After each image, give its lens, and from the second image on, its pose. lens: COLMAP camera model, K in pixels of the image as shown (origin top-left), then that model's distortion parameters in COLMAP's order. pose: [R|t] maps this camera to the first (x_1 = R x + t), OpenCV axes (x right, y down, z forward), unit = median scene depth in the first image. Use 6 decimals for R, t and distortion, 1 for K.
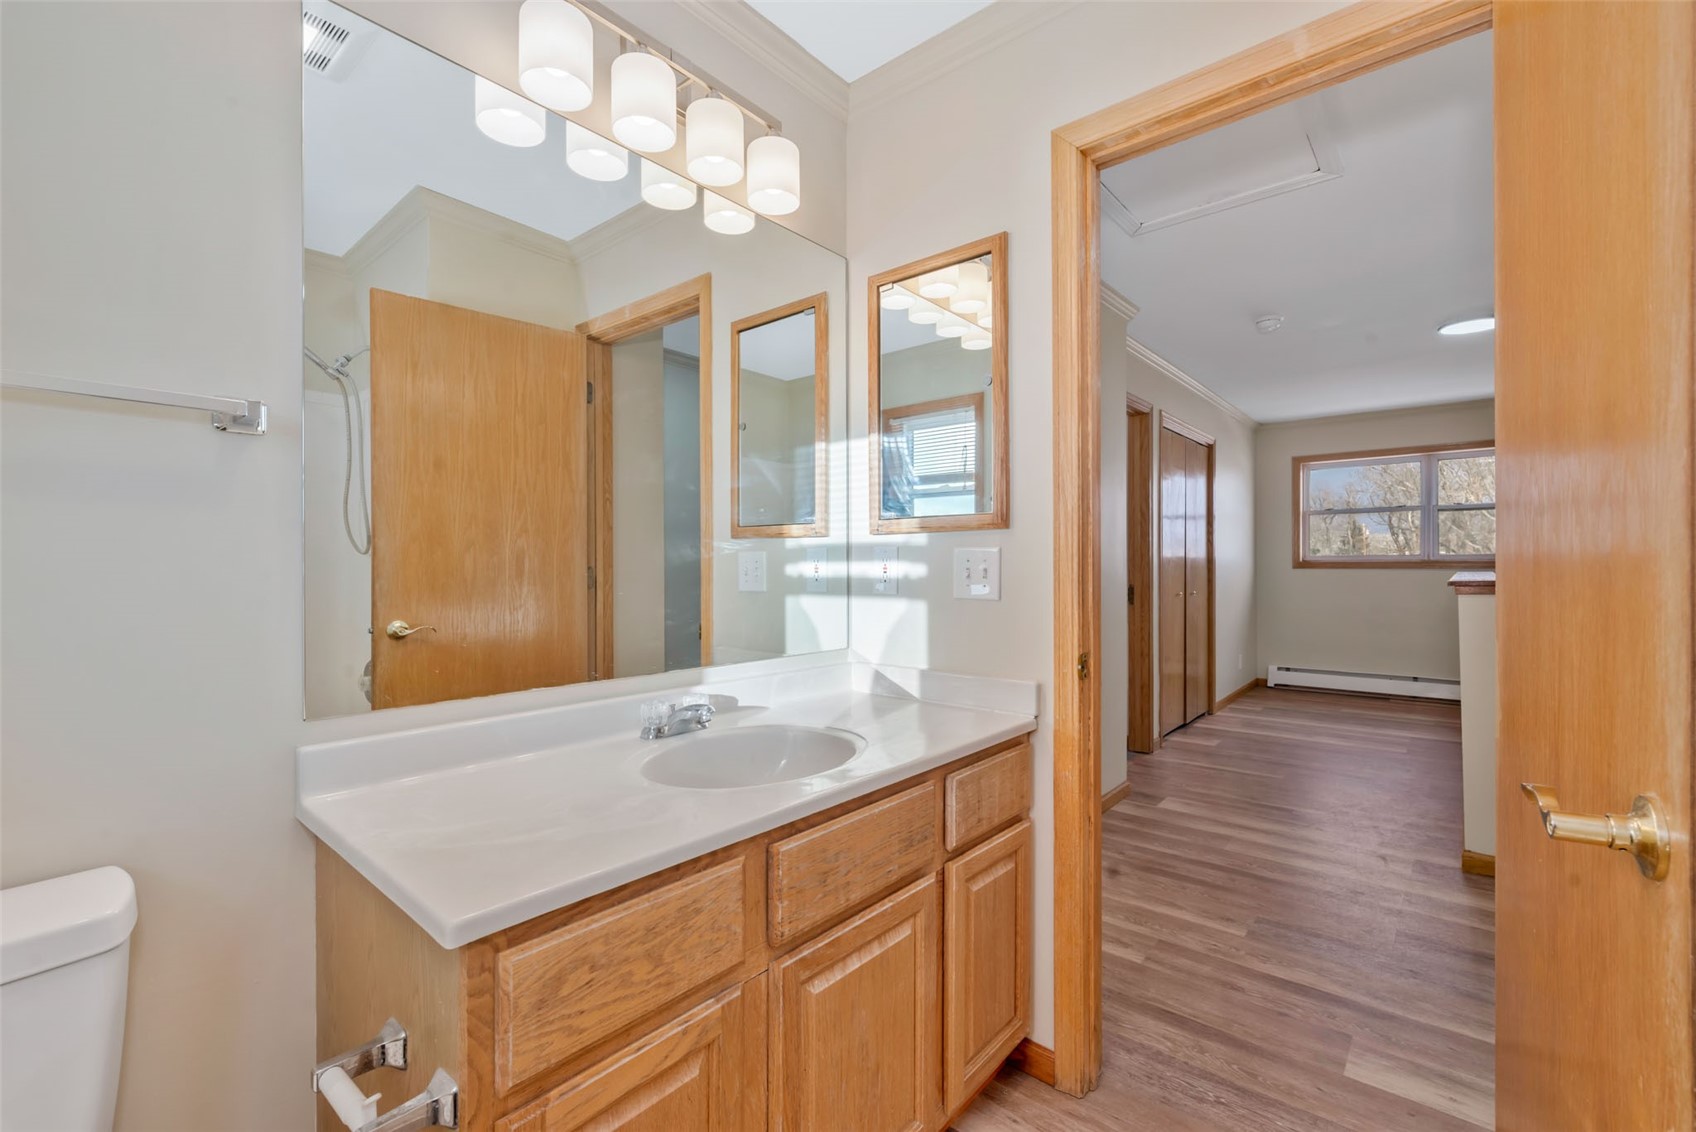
lens RADIAL K [[725.0, 0, 848.0], [0, 725.0, 566.0], [0, 0, 1]] dist [0.001898, -0.000332]
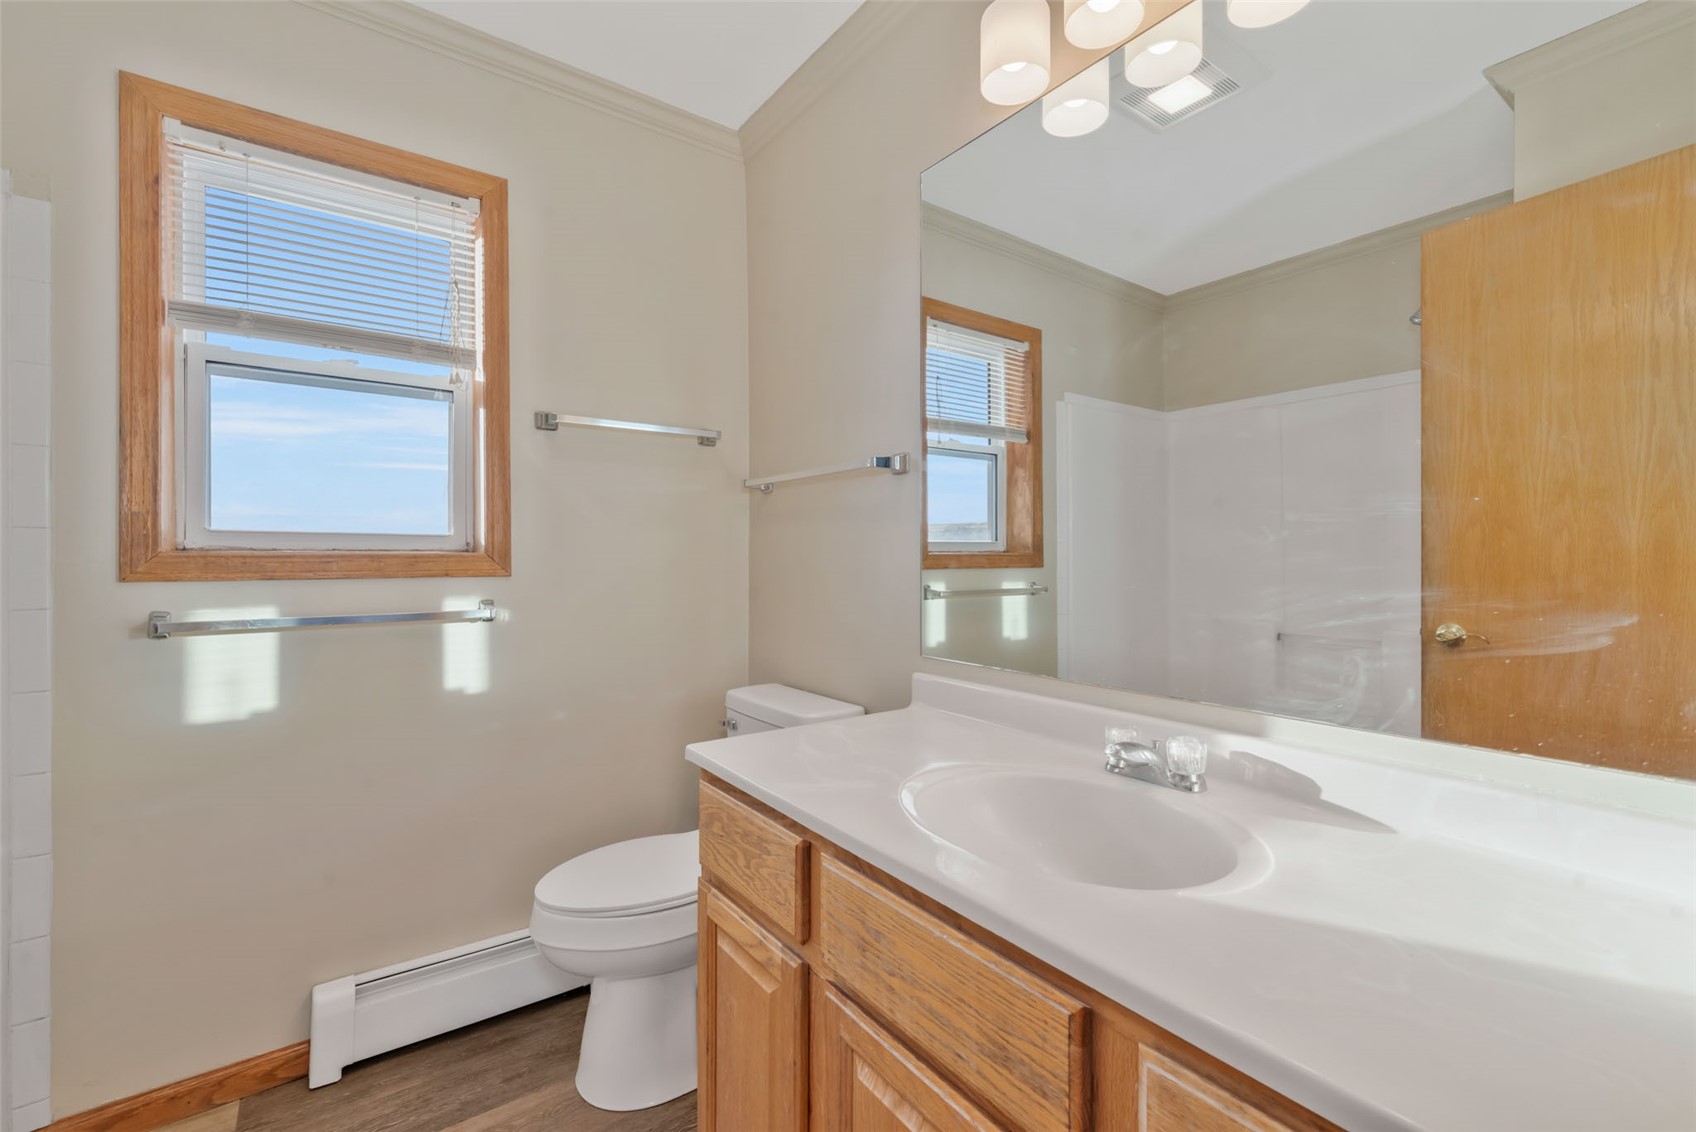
lens RADIAL K [[725.0, 0, 848.0], [0, 725.0, 566.0], [0, 0, 1]] dist [0.001898, -0.000332]
pose [[-0.242079, 0.007967, -0.970224, 0.315495], [-0.000775, 0.999964, 0.008405, 0.004454], [0.970256, 0.002787, -0.242064, 0.503796]]
